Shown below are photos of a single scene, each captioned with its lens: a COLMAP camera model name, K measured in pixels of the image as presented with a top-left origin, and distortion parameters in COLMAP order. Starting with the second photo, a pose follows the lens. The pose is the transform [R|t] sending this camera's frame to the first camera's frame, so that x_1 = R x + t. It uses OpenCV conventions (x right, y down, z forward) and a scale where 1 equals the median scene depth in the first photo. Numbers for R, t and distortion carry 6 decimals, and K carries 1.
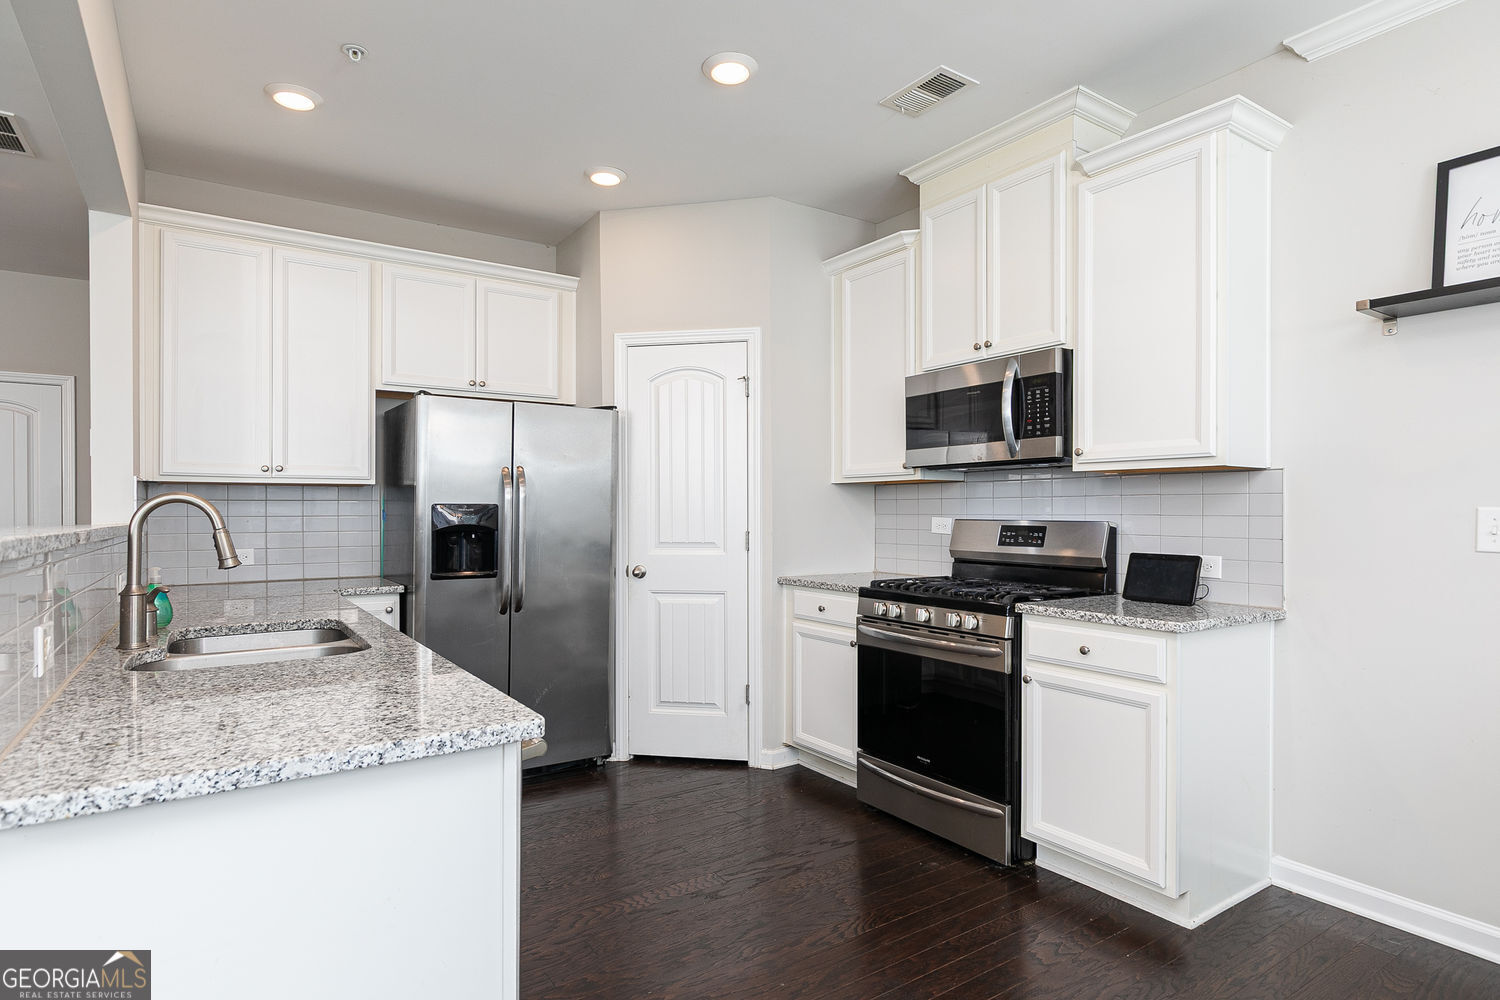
lens RADIAL K [[805.5, 0, 748.7], [0, 805.5, 507.2], [0, 0, 1]] dist [-0.002543, -0.000535]
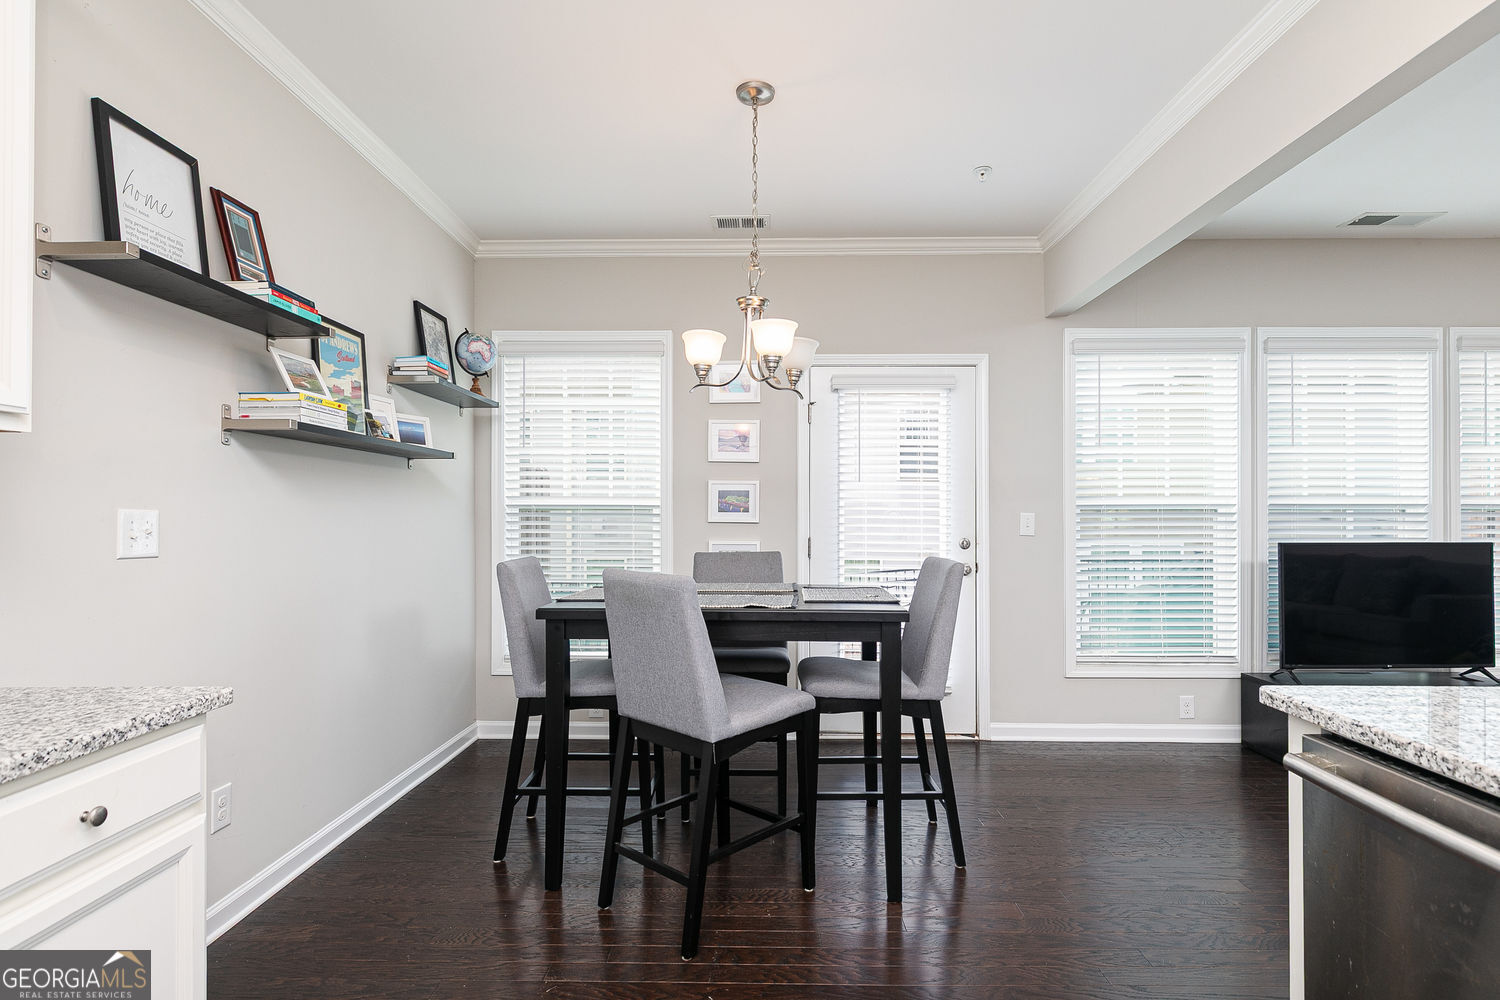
lens RADIAL K [[755.1, 0, 751.5], [0, 755.1, 509.4], [0, 0, 1]] dist [-0.001035, -0.000169]
pose [[-0.818222, 0.007893, 0.574848, -0.114722], [0.004132, 0.999961, -0.007848, 0.007670], [-0.574887, -0.004046, -0.818223, 0.959801]]
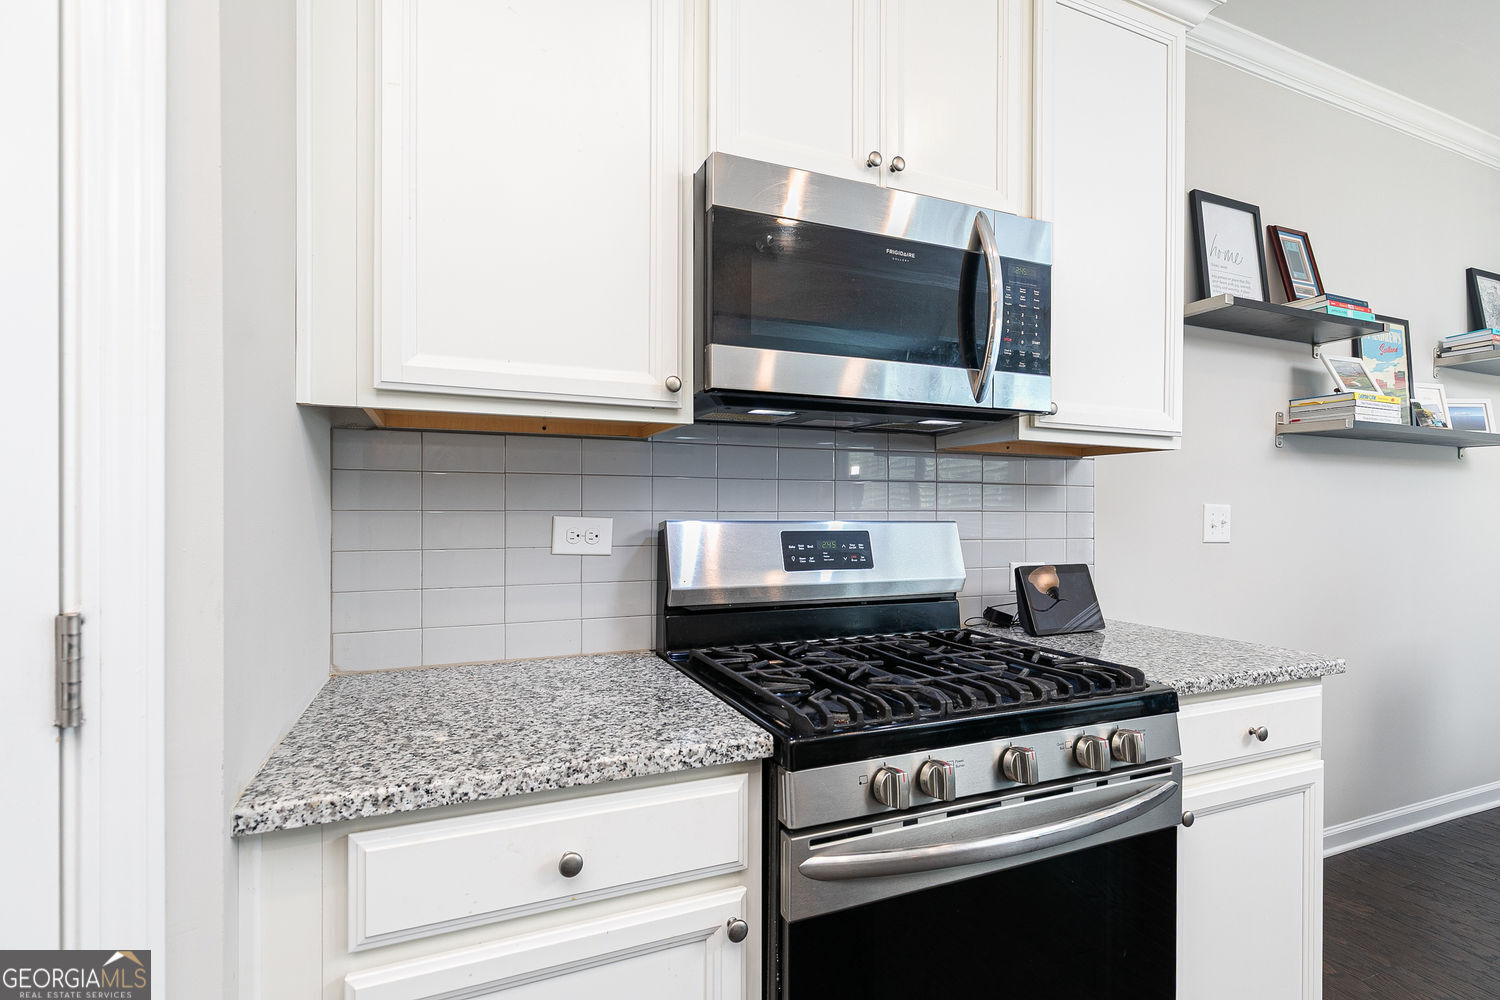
lens RADIAL K [[704.6, 0, 751.6], [0, 704.6, 508.0], [0, 0, 1]] dist [-0.001308, 0.000295]
pose [[0.193843, 0.001436, 0.981032, -0.154524], [-0.007612, 0.999971, 0.000040, 0.008512], [-0.981003, -0.007475, 0.193848, 1.077536]]
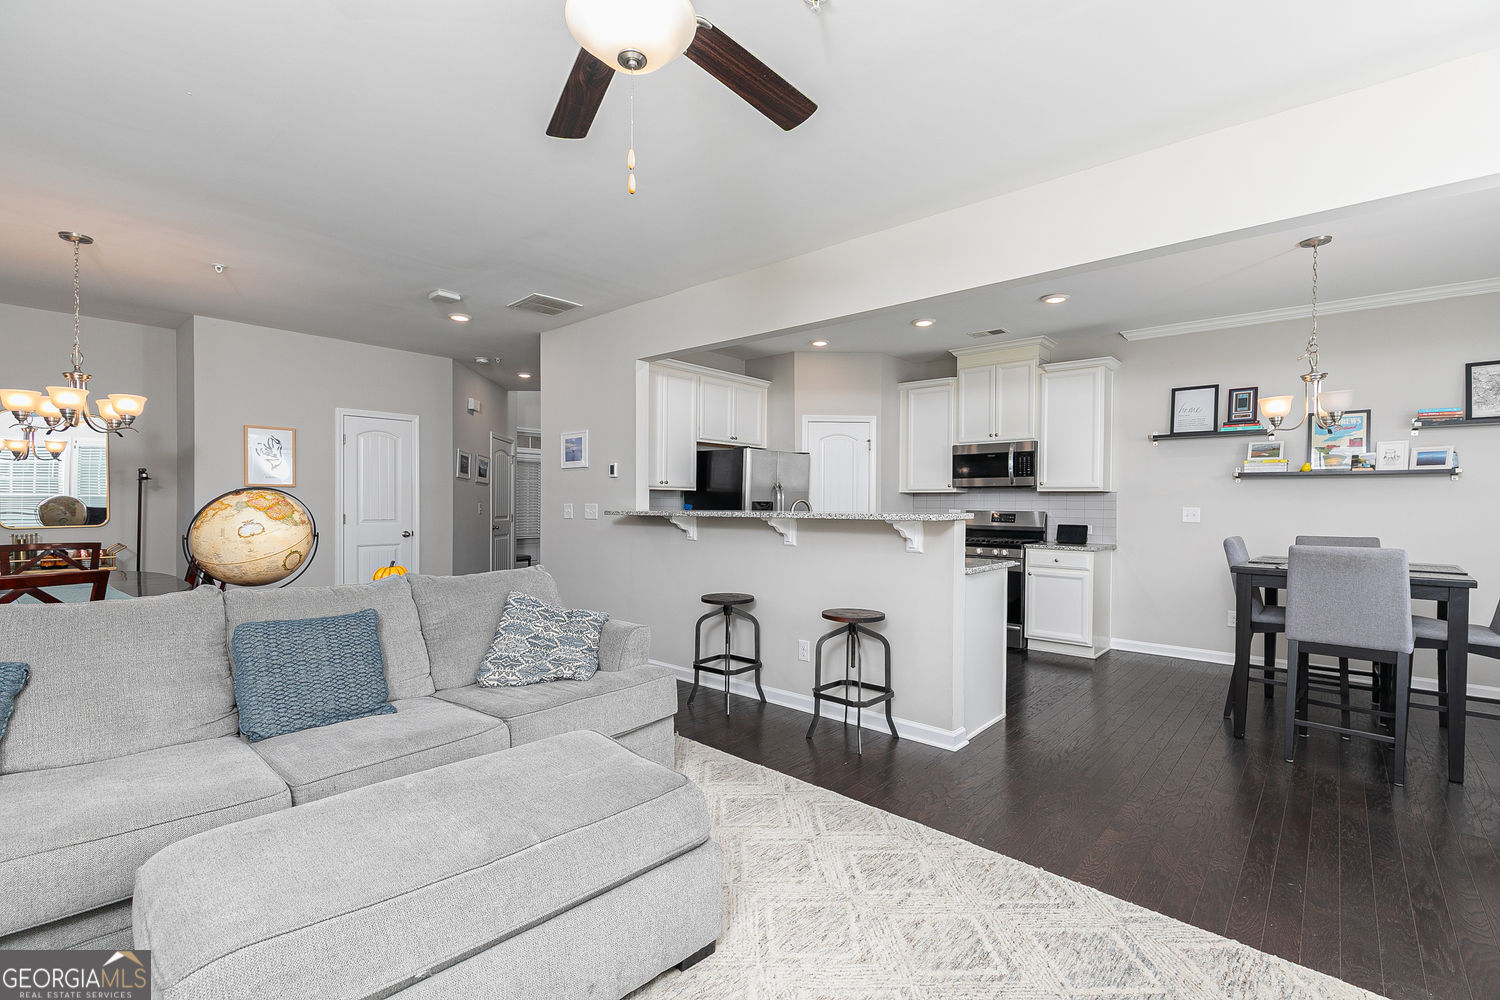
lens RADIAL K [[666.9, 0, 752.5], [0, 666.9, 505.4], [0, 0, 1]] dist [-0.001261, -0.000278]
pose [[0.969275, 0.009997, 0.245776, -0.921539], [-0.010876, 0.999938, 0.002218, 0.003392], [-0.245739, -0.004823, 0.969324, -0.740330]]
